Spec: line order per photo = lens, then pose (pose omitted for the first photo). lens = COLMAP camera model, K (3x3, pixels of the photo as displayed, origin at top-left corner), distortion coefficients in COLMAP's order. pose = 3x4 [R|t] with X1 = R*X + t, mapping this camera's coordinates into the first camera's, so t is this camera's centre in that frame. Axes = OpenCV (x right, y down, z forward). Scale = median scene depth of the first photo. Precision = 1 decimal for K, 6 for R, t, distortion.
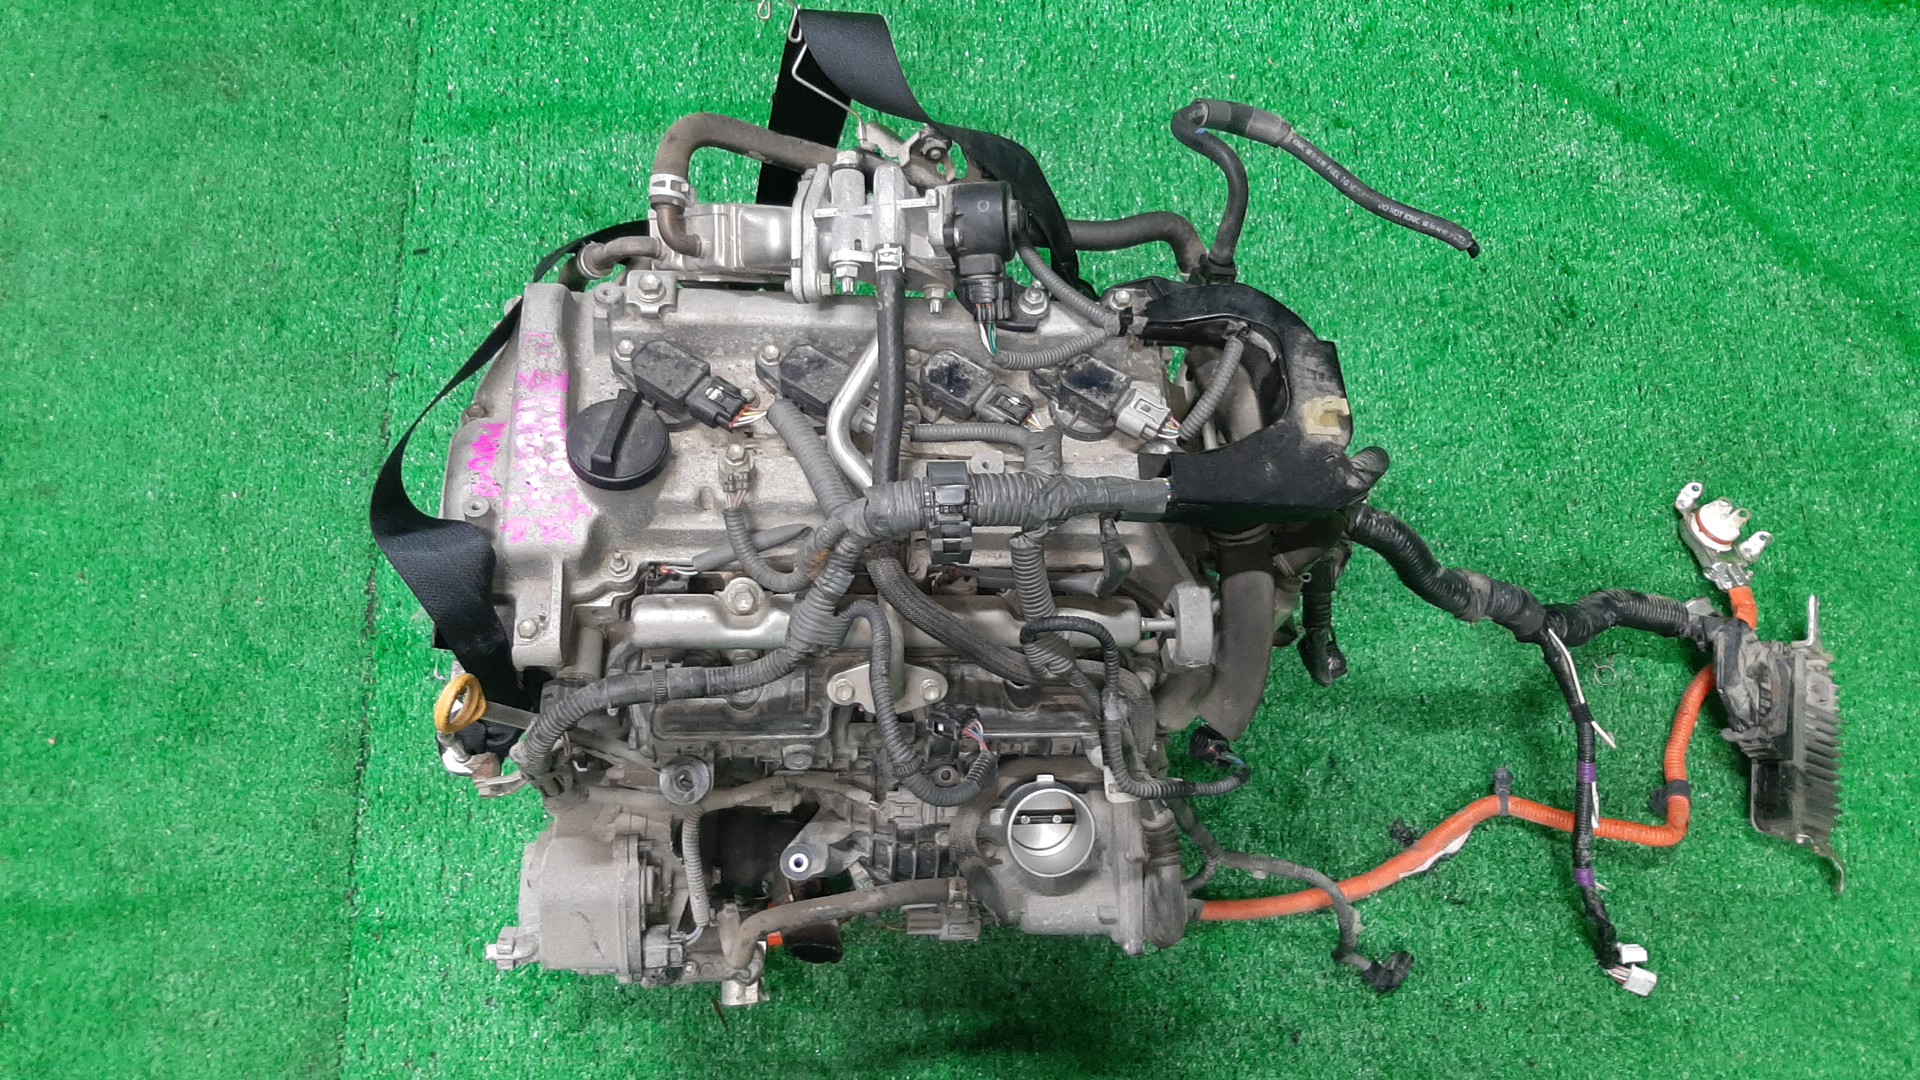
lens RADIAL K [[1471.1, 0, 961.4], [0, 1471.1, 547.9], [0, 0, 1]] dist [0.033135, -0.076495]
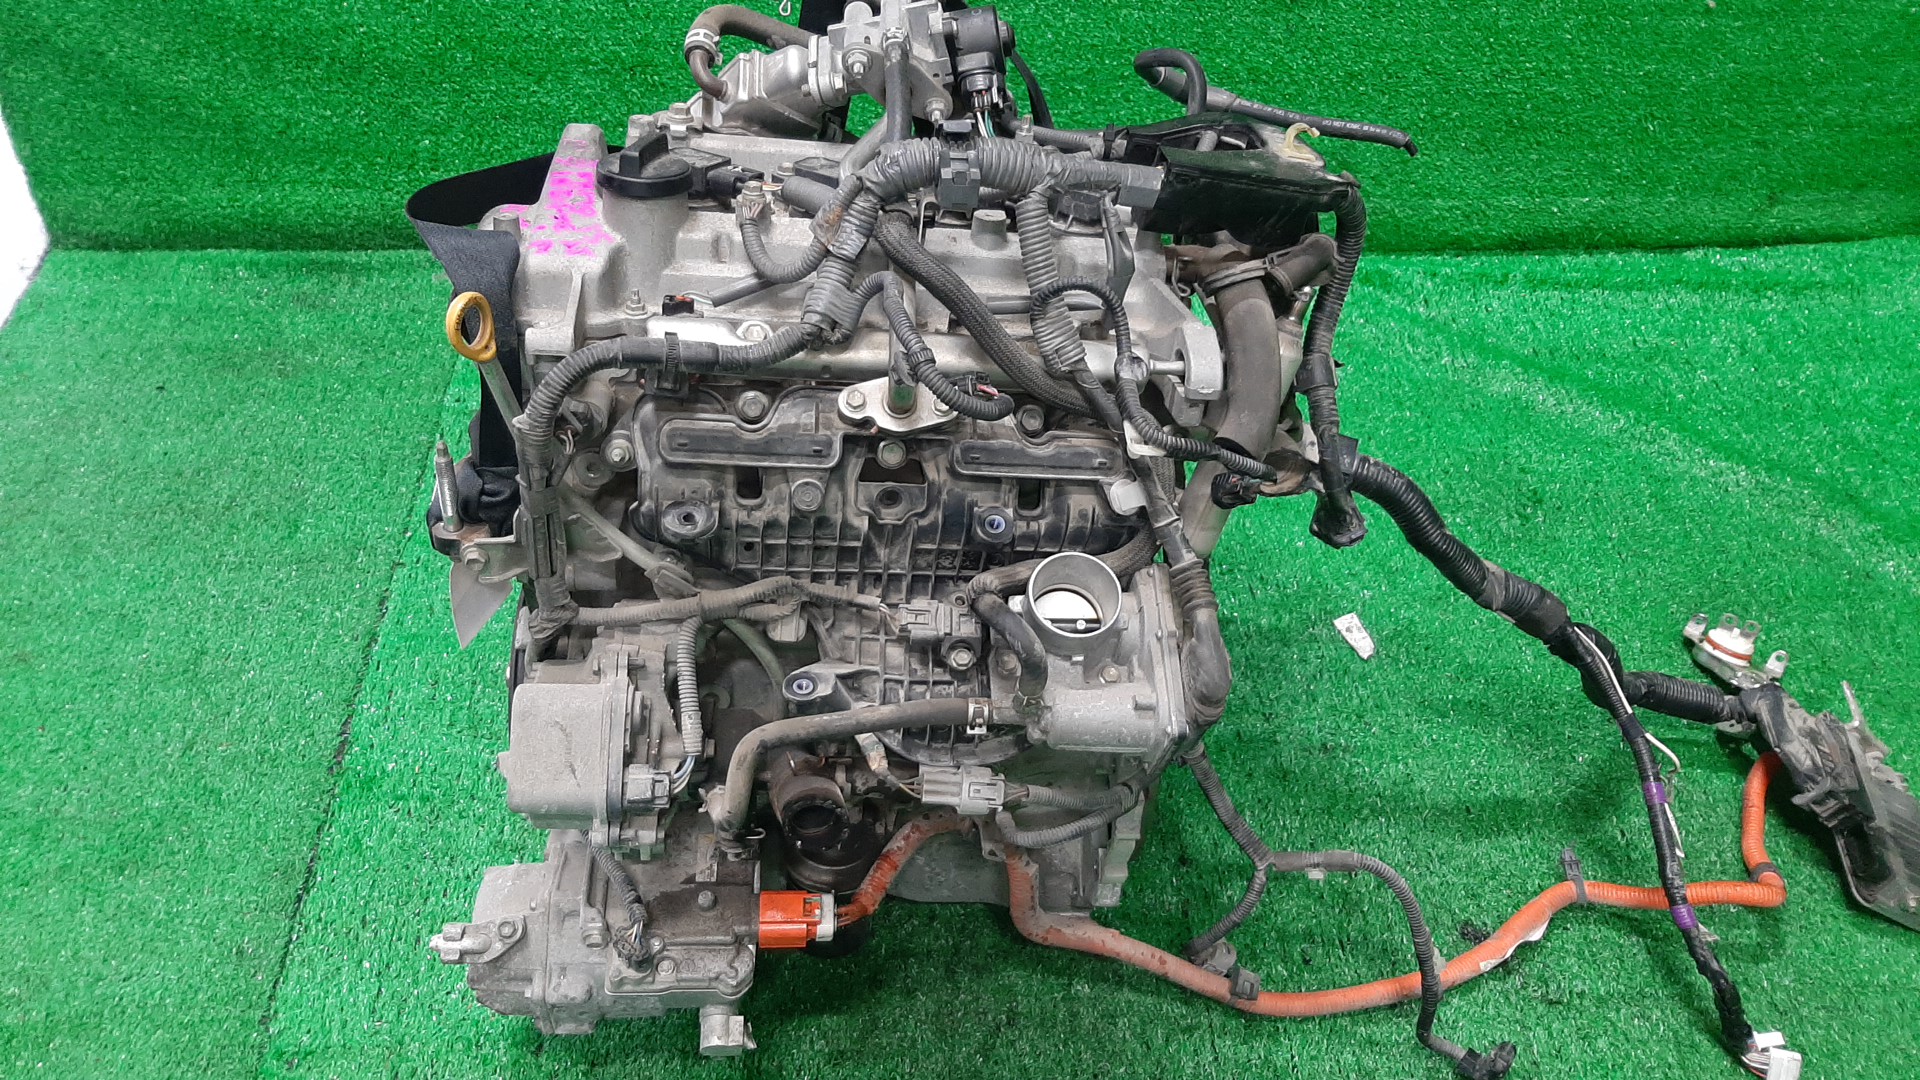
lens RADIAL K [[1471.1, 0, 964.5], [0, 1471.1, 530.6], [0, 0, 1]] dist [0.033135, -0.076495]
pose [[0.999281, -0.031398, 0.021240, -0.018736], [0.037761, 0.873749, -0.484909, 0.407499], [-0.003334, 0.485363, 0.874306, 0.110689]]
